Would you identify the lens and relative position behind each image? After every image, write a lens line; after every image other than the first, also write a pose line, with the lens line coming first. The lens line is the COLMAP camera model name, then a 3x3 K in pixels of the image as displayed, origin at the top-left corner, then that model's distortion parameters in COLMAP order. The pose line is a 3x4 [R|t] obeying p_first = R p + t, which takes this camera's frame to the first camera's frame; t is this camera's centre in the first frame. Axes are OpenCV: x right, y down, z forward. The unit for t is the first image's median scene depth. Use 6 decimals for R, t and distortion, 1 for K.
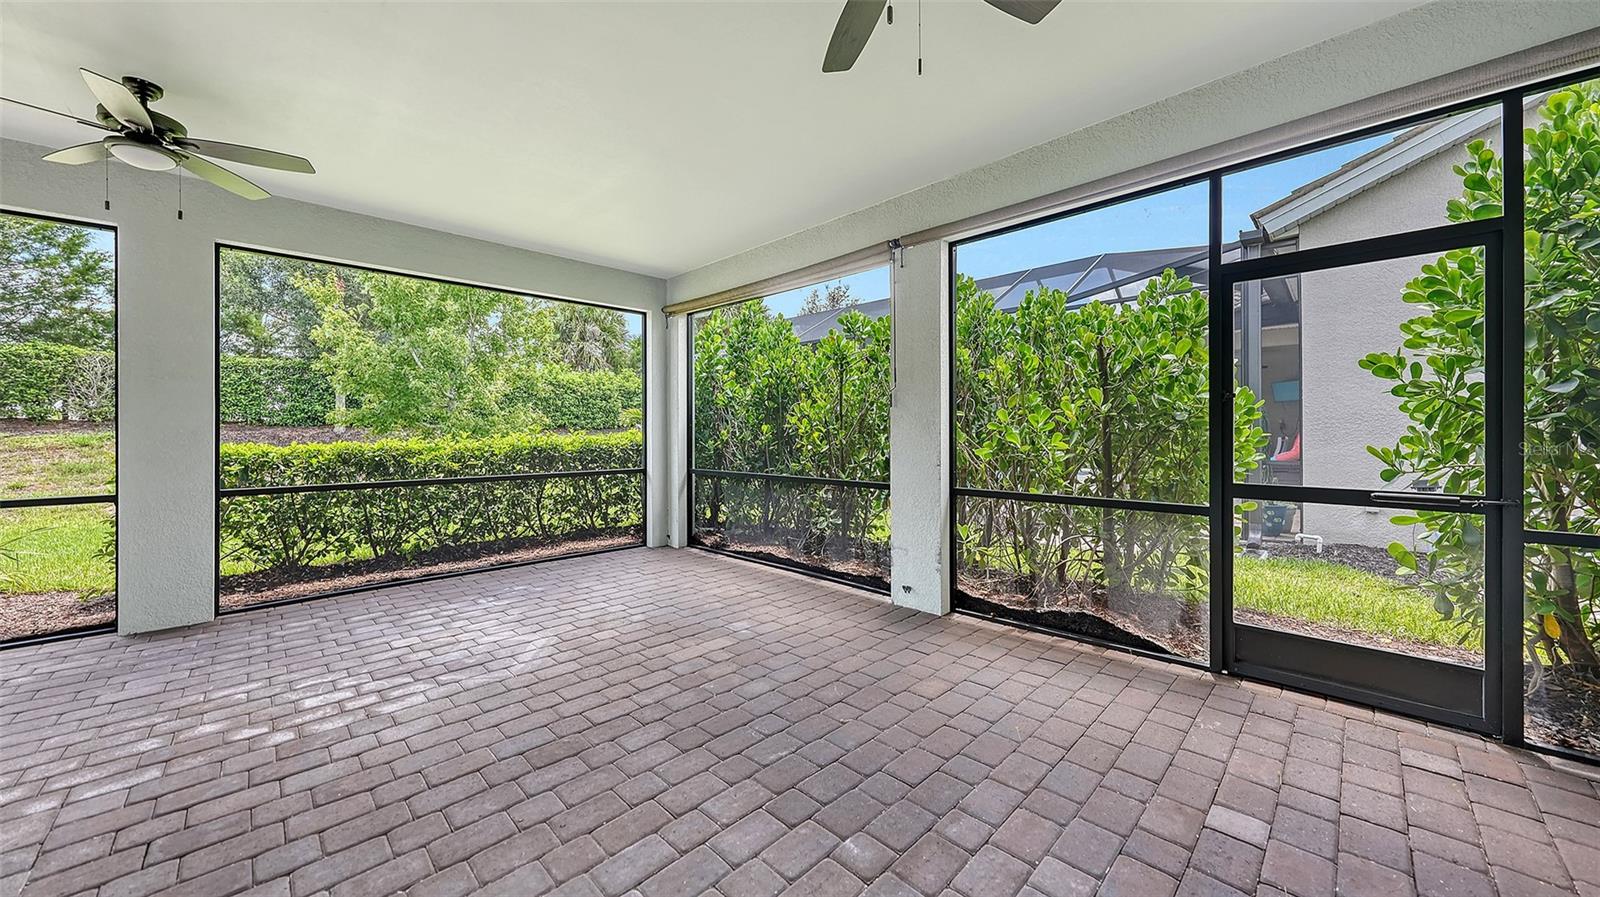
lens RADIAL K [[561.2, 0, 796.8], [0, 561.2, 425.2], [0, 0, 1]] dist [-0.003789, -0.000253]
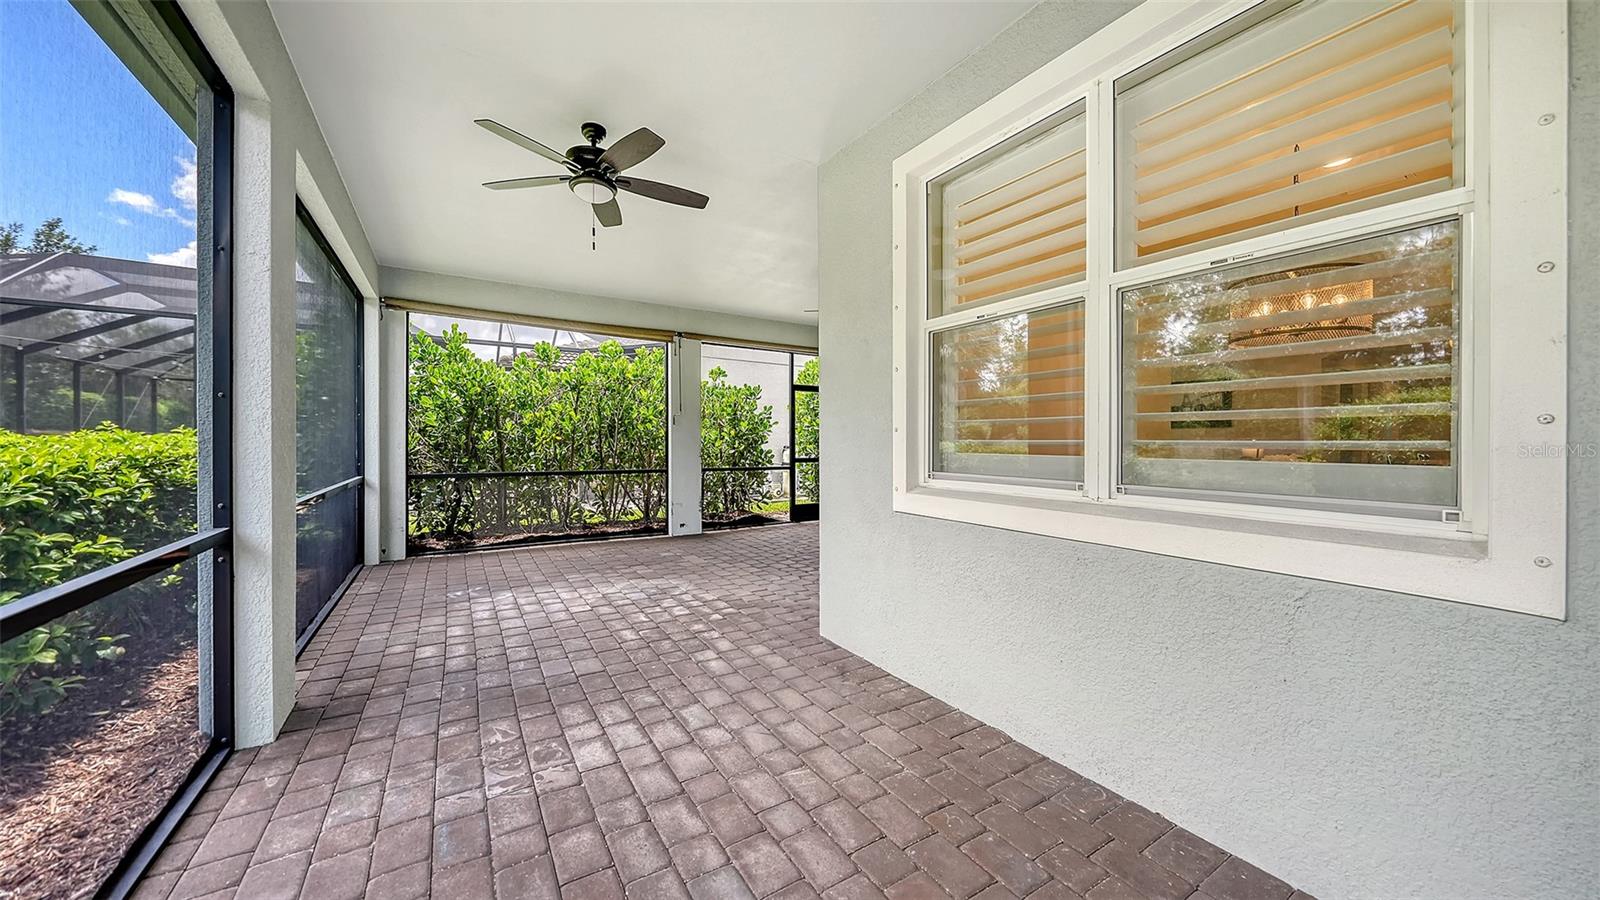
lens RADIAL K [[560.3, 0, 794.1], [0, 560.3, 439.8], [0, 0, 1]] dist [-0.002094, -0.000060]
pose [[0.230555, 0.008730, 0.973020, -2.017831], [-0.020940, 0.999773, -0.004009, 0.017540], [-0.972834, -0.019451, 0.230685, 0.310338]]
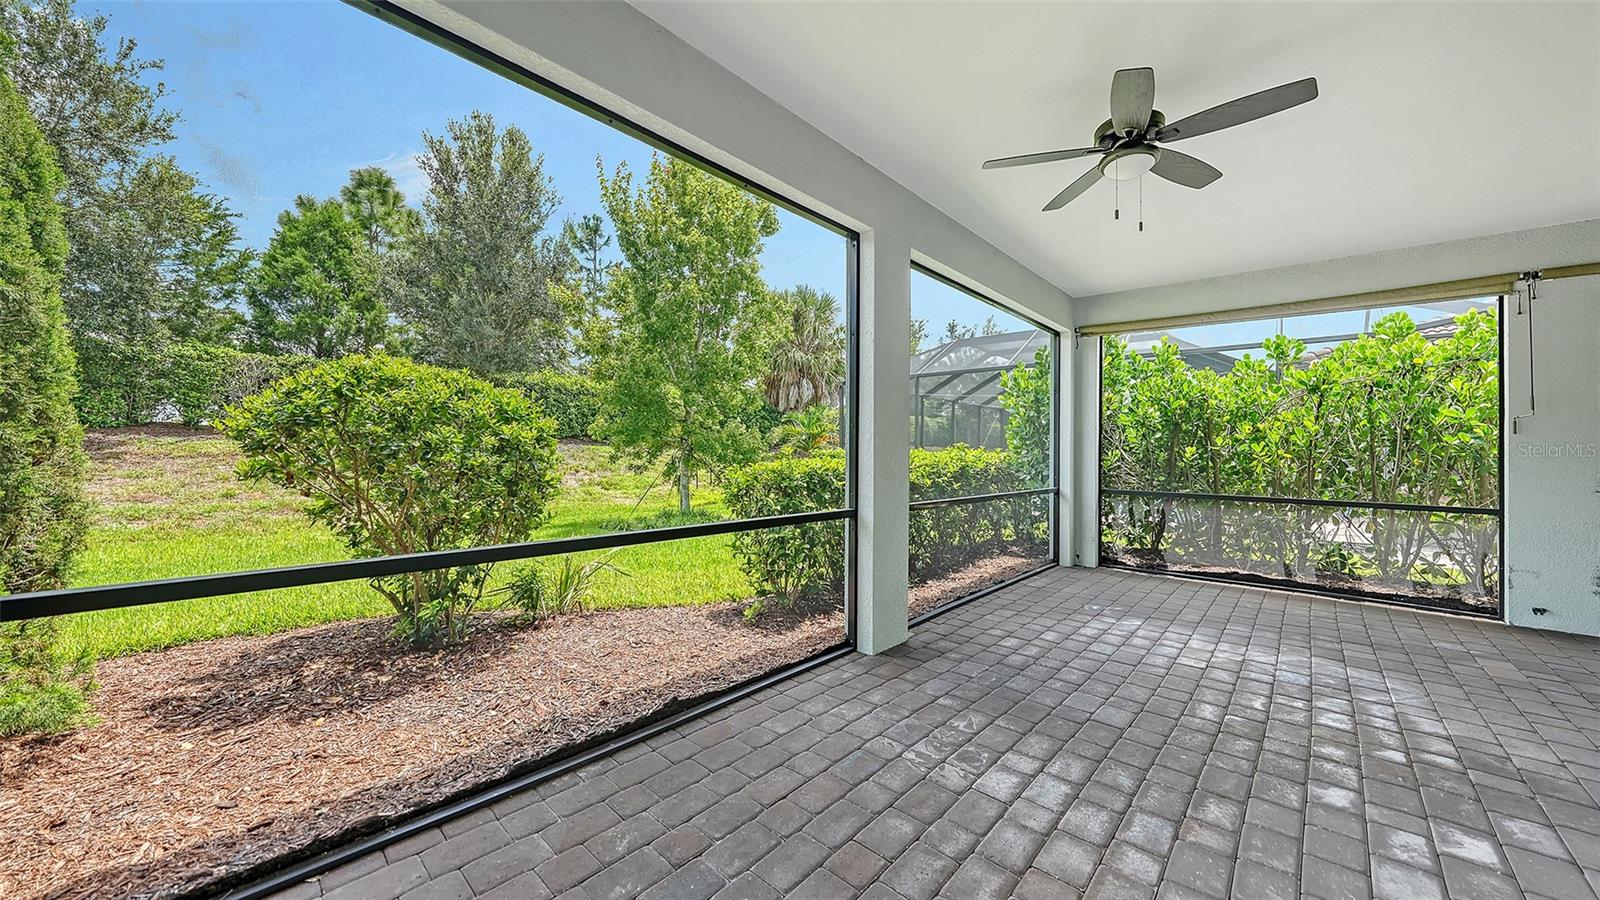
lens RADIAL K [[557.9, 0, 790.0], [0, 557.9, 450.7], [0, 0, 1]] dist [-0.001189, -0.000081]
pose [[0.999094, 0.018221, 0.038472, -1.654763], [-0.018761, 0.999730, 0.013729, 0.010930], [-0.038211, -0.014438, 0.999165, 0.043743]]
